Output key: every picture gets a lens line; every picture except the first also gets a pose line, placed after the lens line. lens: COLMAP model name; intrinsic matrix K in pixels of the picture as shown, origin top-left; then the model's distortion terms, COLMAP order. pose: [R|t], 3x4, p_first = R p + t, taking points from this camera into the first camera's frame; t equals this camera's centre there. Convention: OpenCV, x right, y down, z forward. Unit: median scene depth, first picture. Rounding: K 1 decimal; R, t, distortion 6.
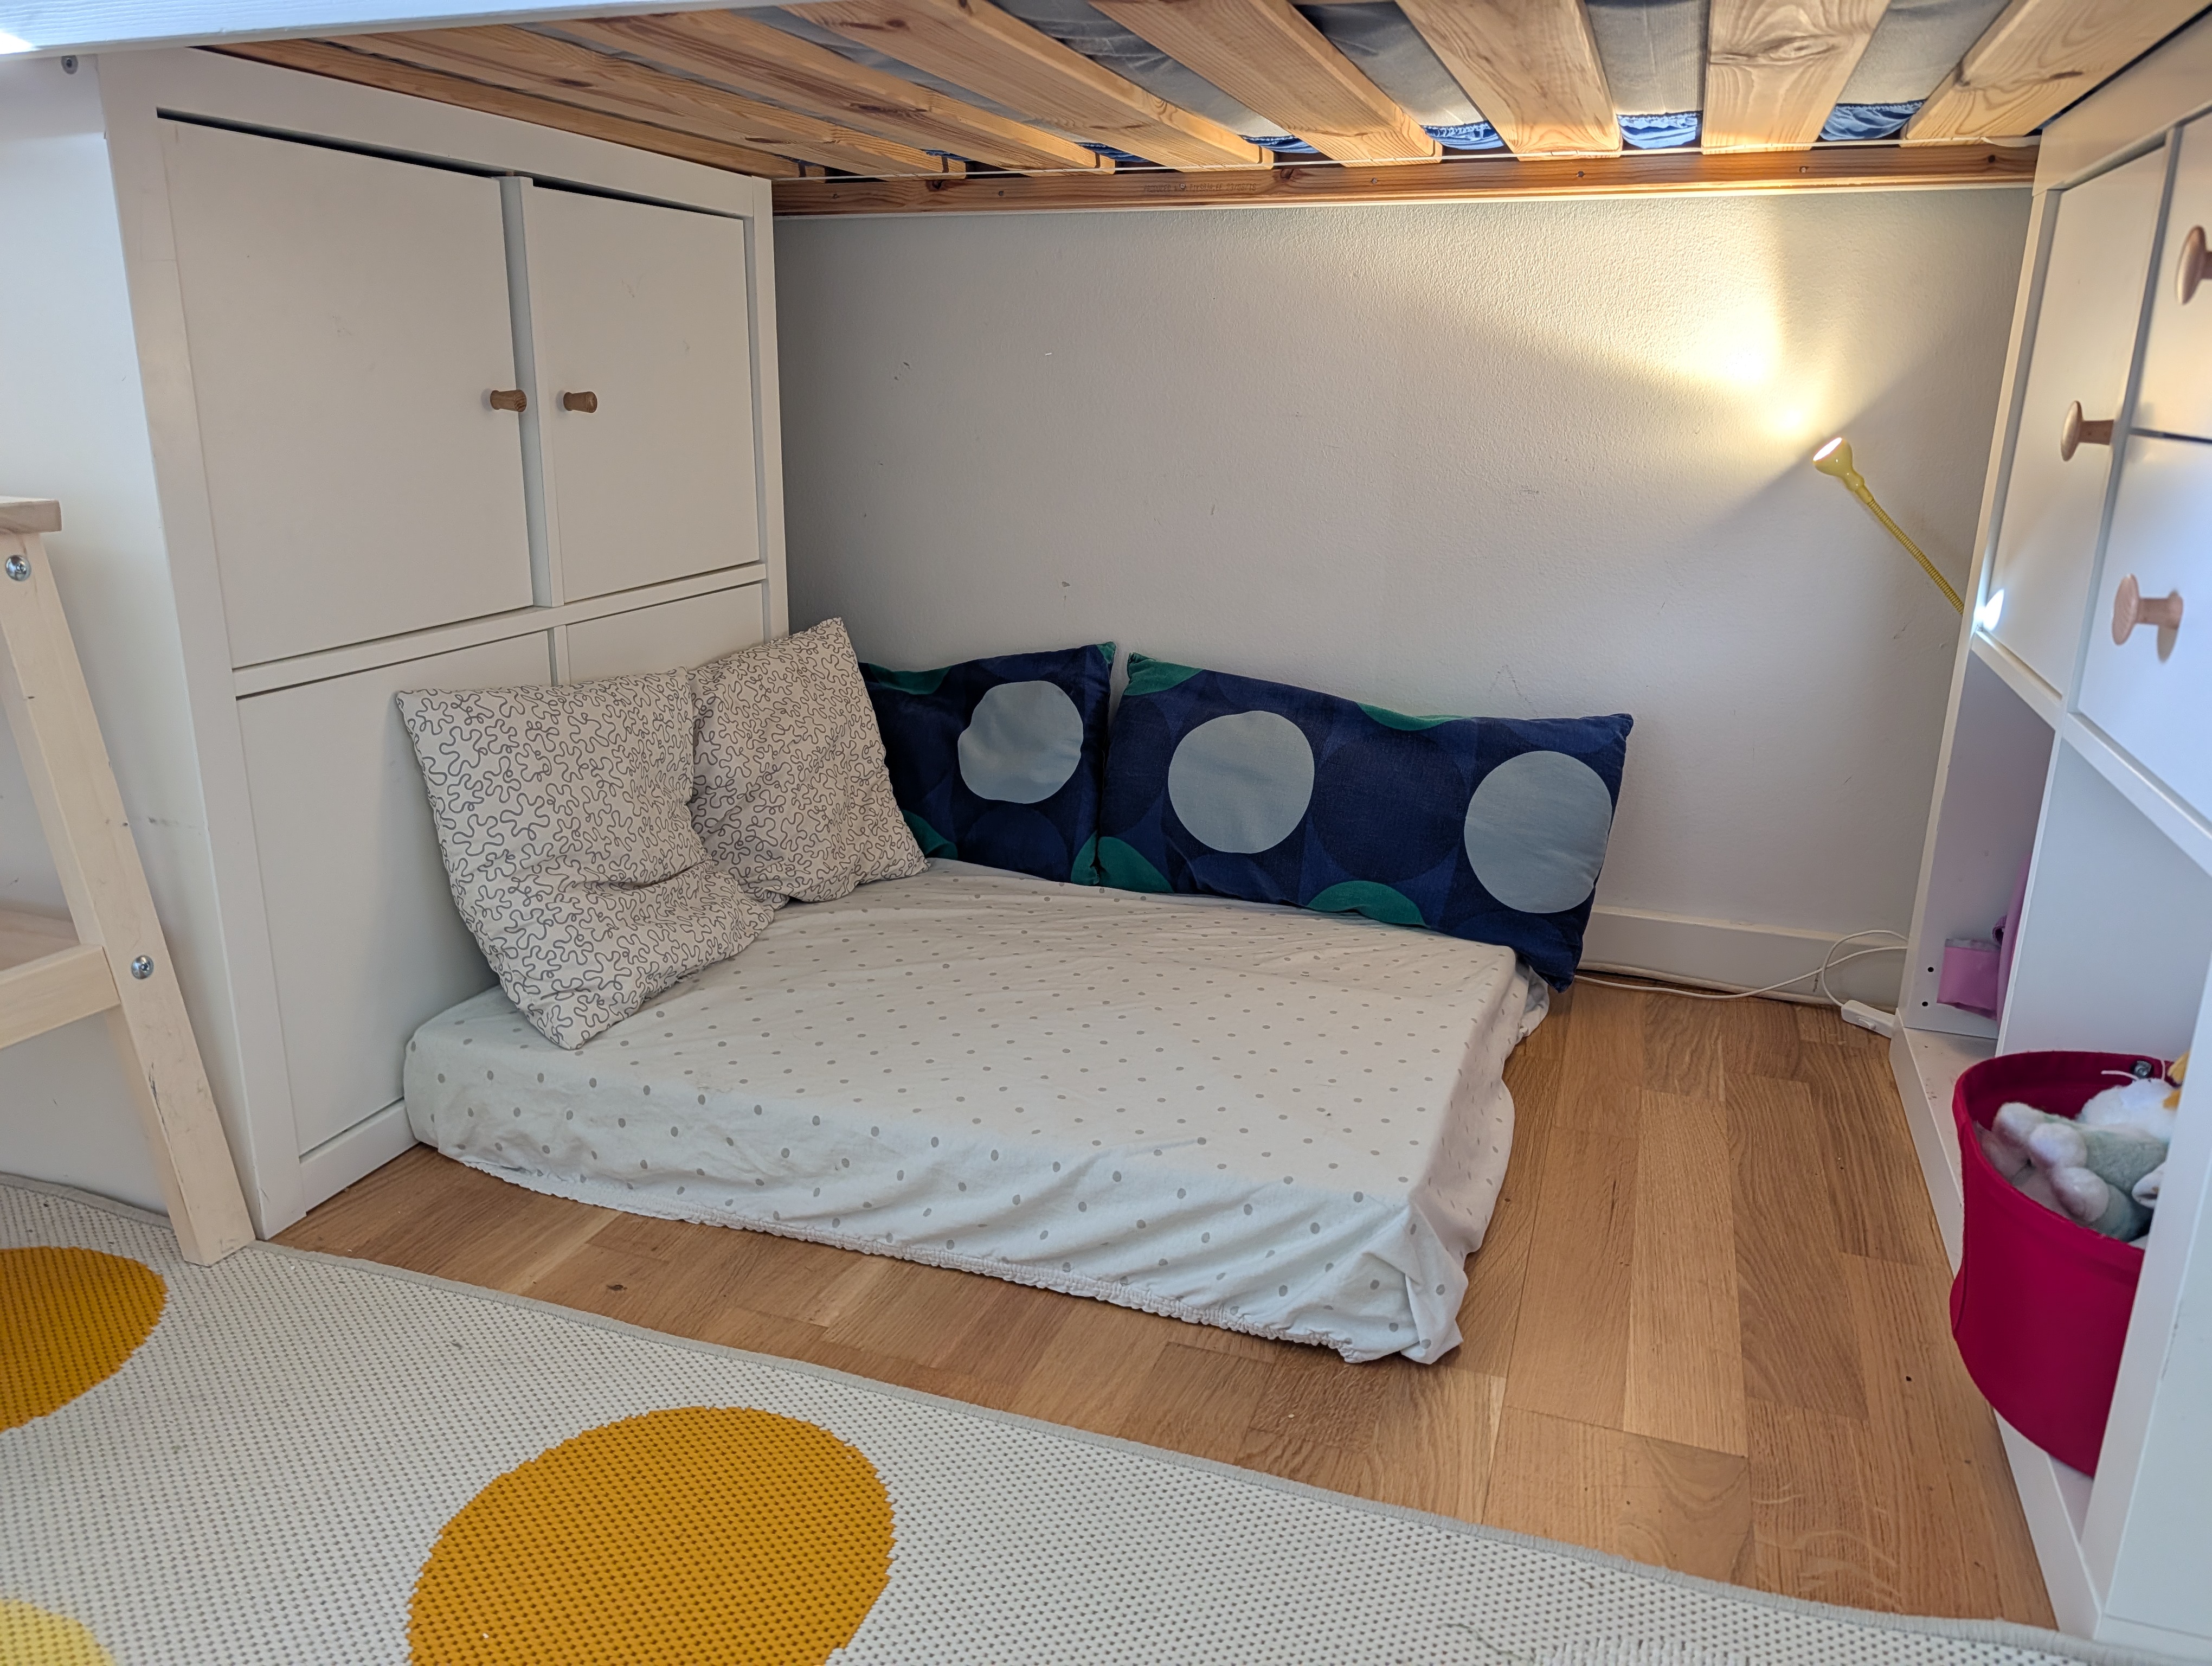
lens RADIAL K [[1577.7, 0, 1106.0], [0, 1577.7, 833.0], [0, 0, 1]] dist [0.011795, -0.005276]
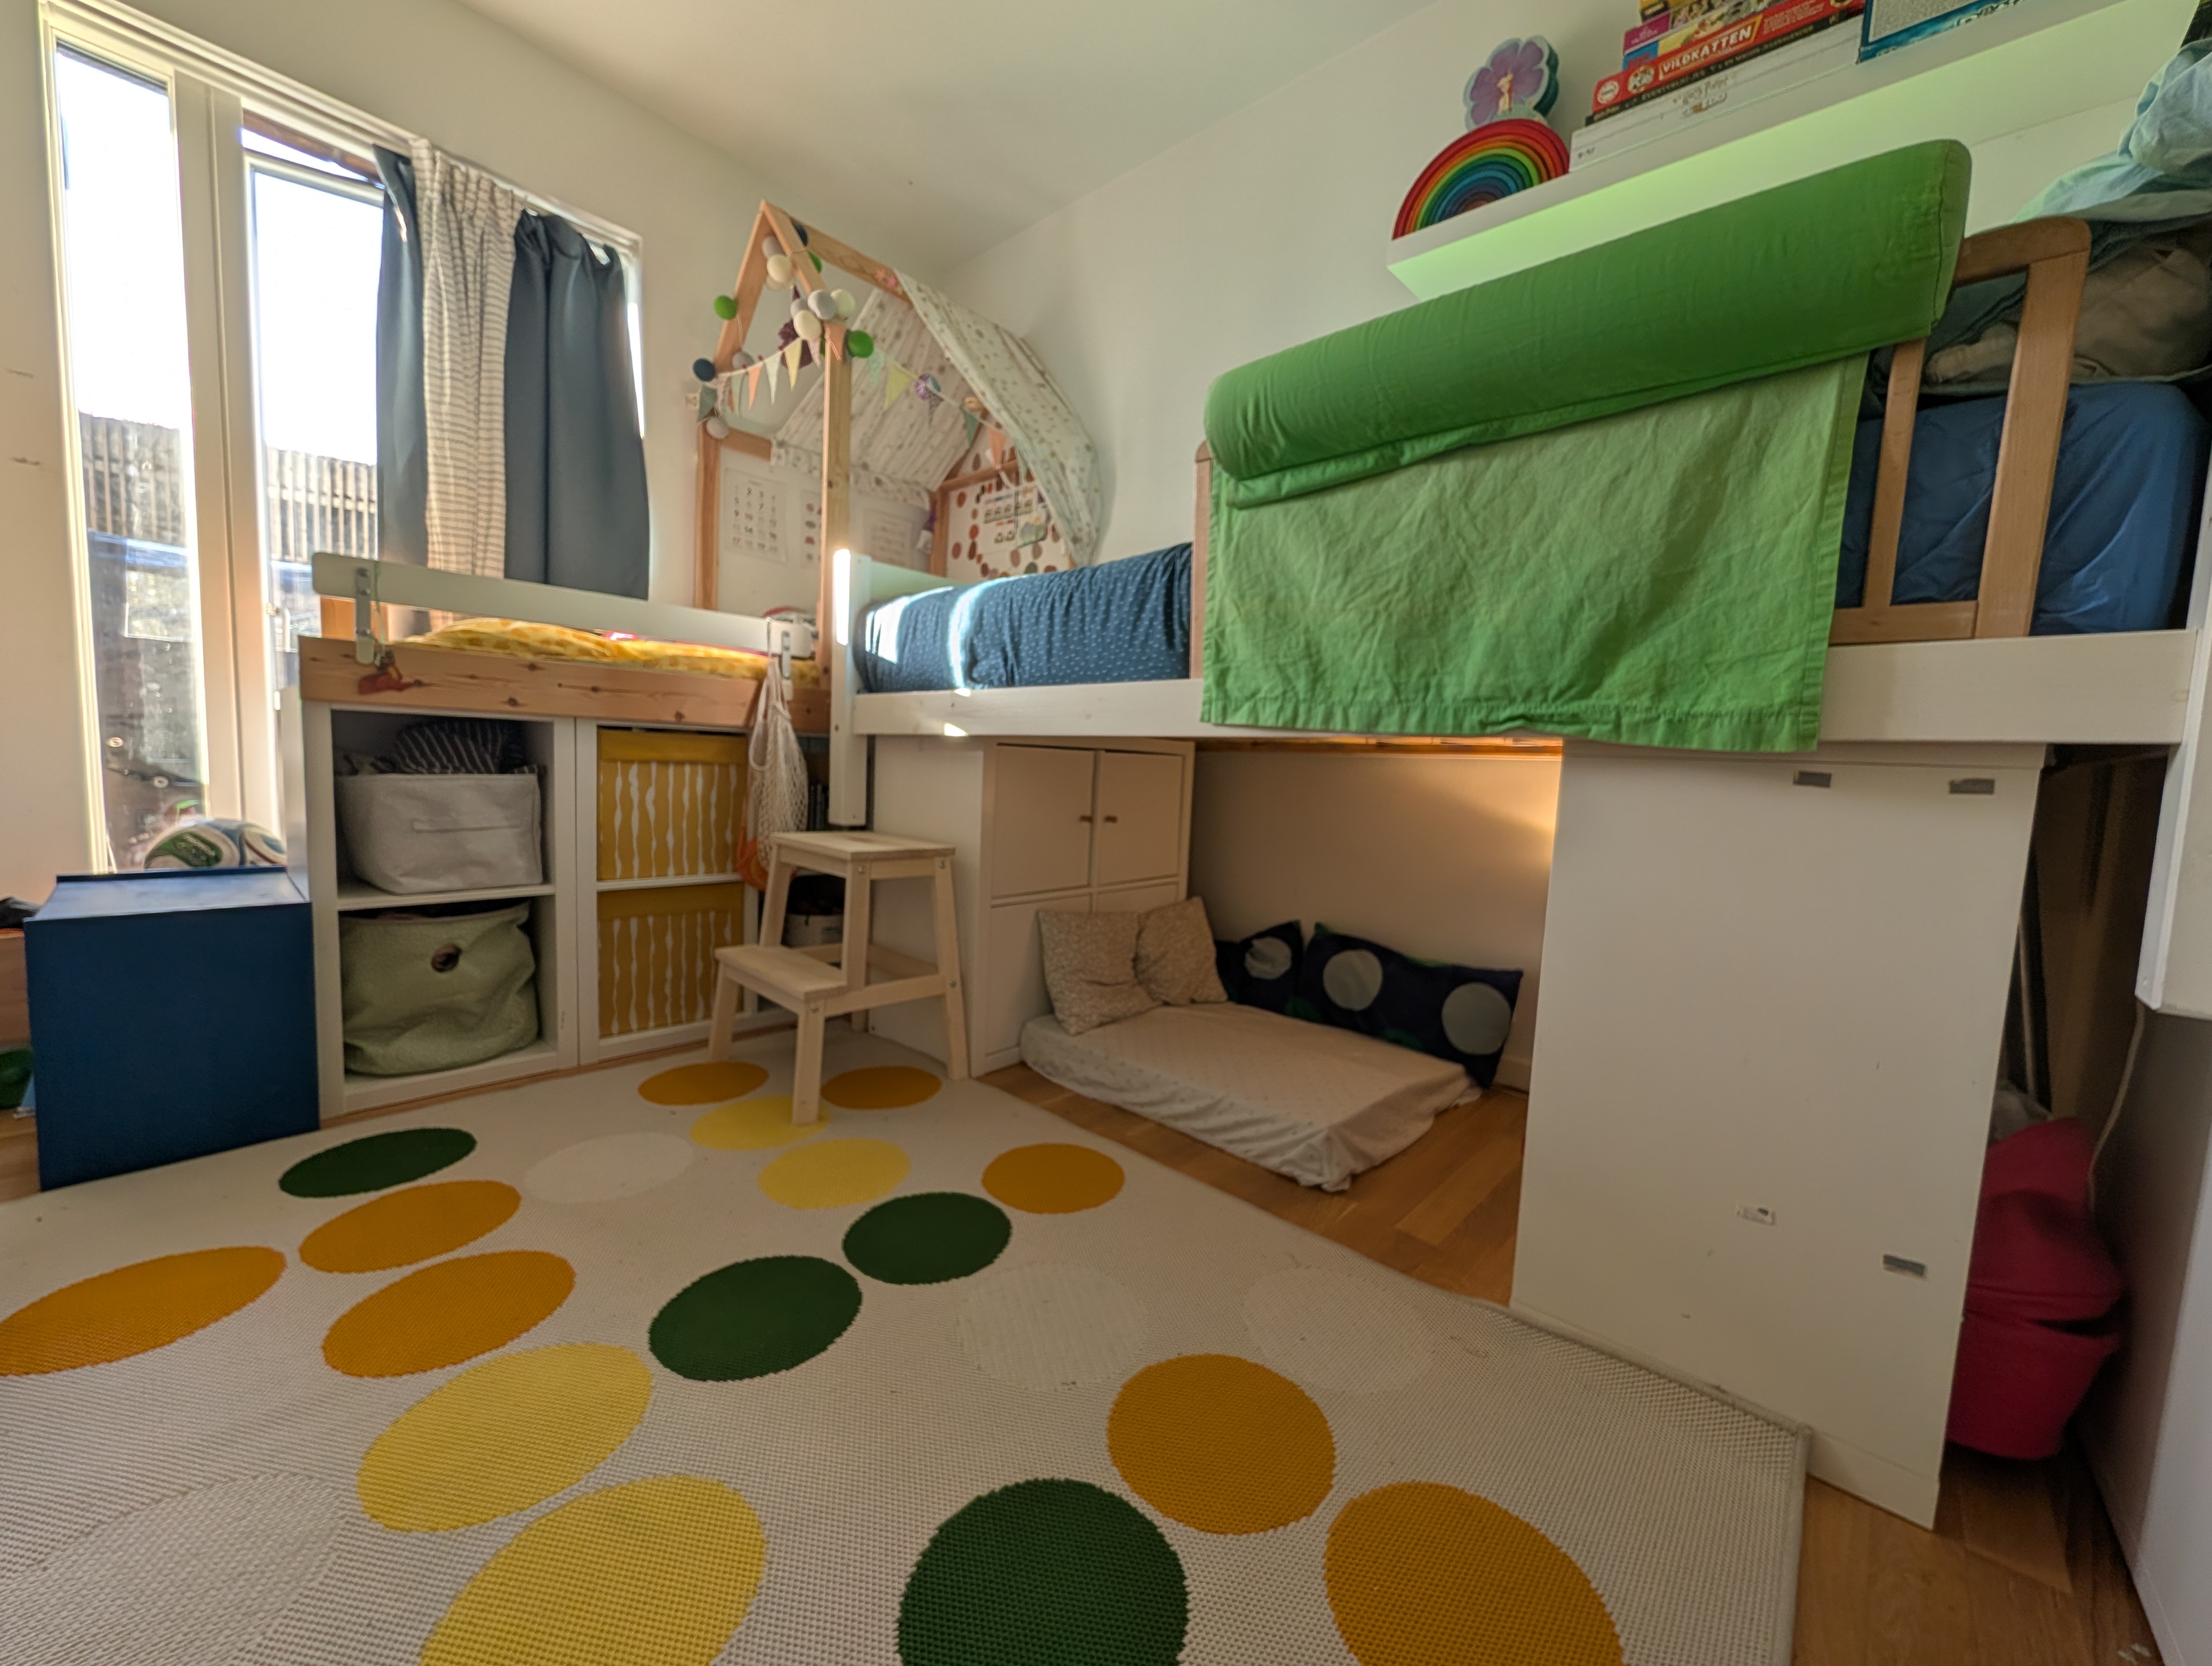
lens RADIAL K [[846.5, 0, 1106.0], [0, 846.5, 833.0], [0, 0, 1]] dist [0.000431, 0.000018]
pose [[0.913438, 0.056991, -0.402968, 0.334118], [-0.140349, 0.973518, -0.180458, 0.045555], [0.382012, 0.221394, 0.897247, -0.473546]]
